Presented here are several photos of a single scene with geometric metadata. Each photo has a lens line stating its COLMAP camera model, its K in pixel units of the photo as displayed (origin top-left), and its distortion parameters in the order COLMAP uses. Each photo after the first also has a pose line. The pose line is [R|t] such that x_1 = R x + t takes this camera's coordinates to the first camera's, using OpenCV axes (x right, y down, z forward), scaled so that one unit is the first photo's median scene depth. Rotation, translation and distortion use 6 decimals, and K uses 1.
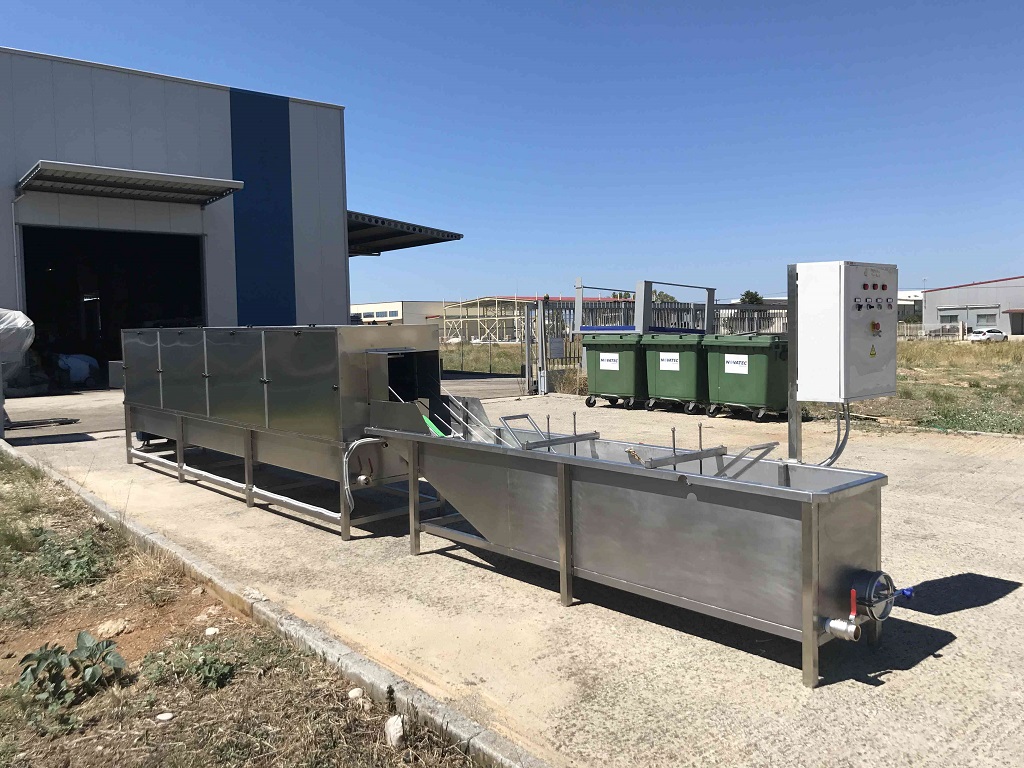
lens RADIAL K [[831.4, 0, 510.4], [0, 831.4, 378.3], [0, 0, 1]] dist [0.007477, 0.001238]
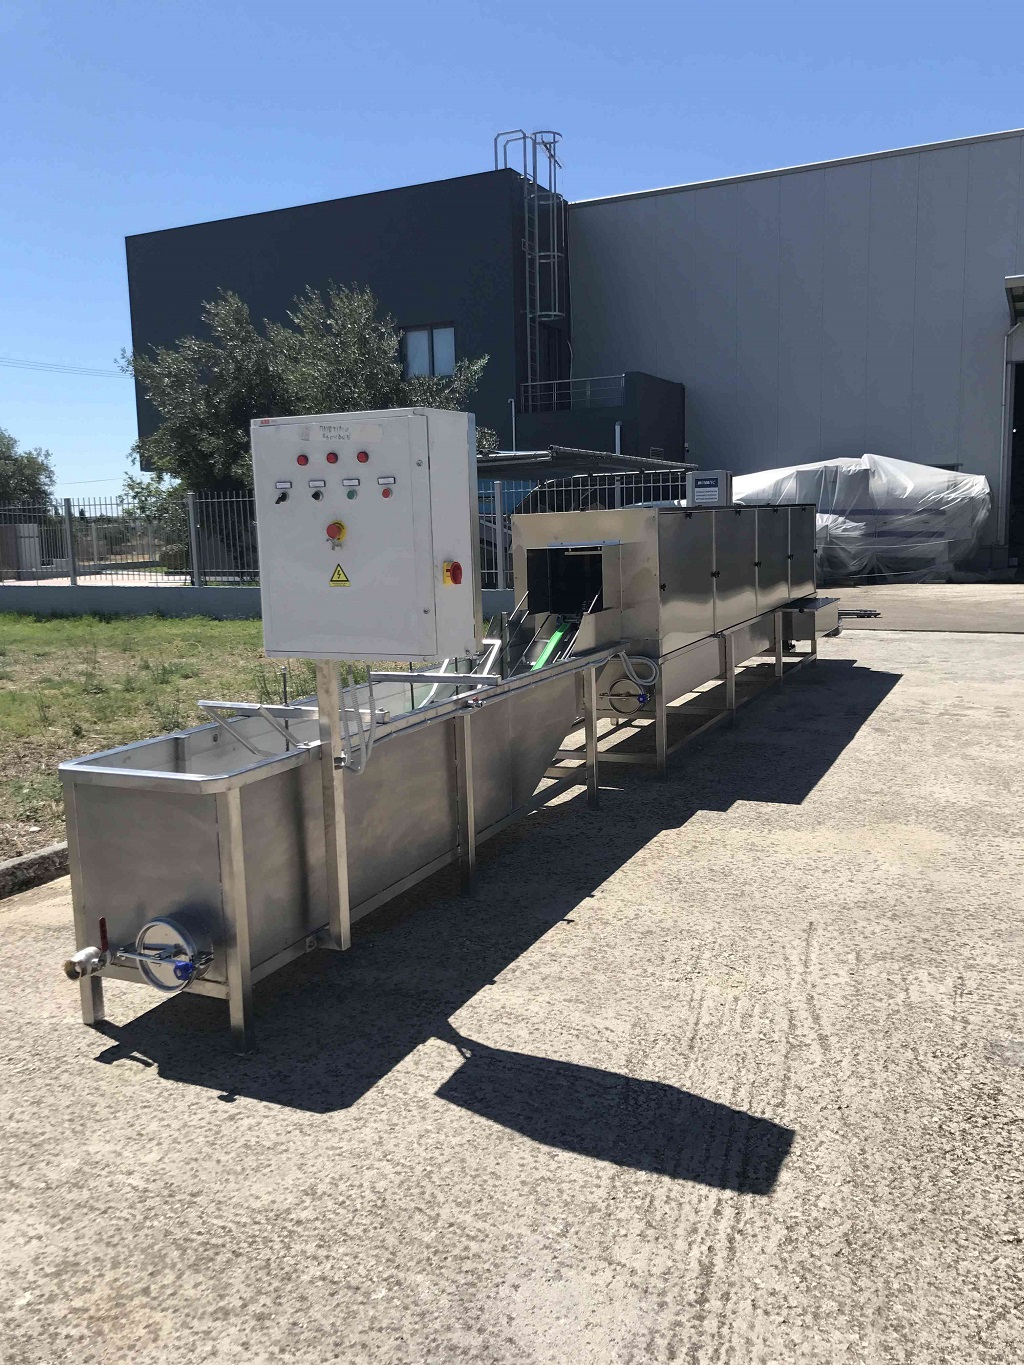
lens RADIAL K [[1108.2, 0, 512.0], [0, 1108.2, 682.5], [0, 0, 1]] dist [0.007477, 0.001238]
pose [[0.397621, 0.129082, -0.908425, 1.118315], [-0.024264, 0.991188, 0.130222, -0.058113], [0.917229, -0.029737, 0.397249, 0.777885]]
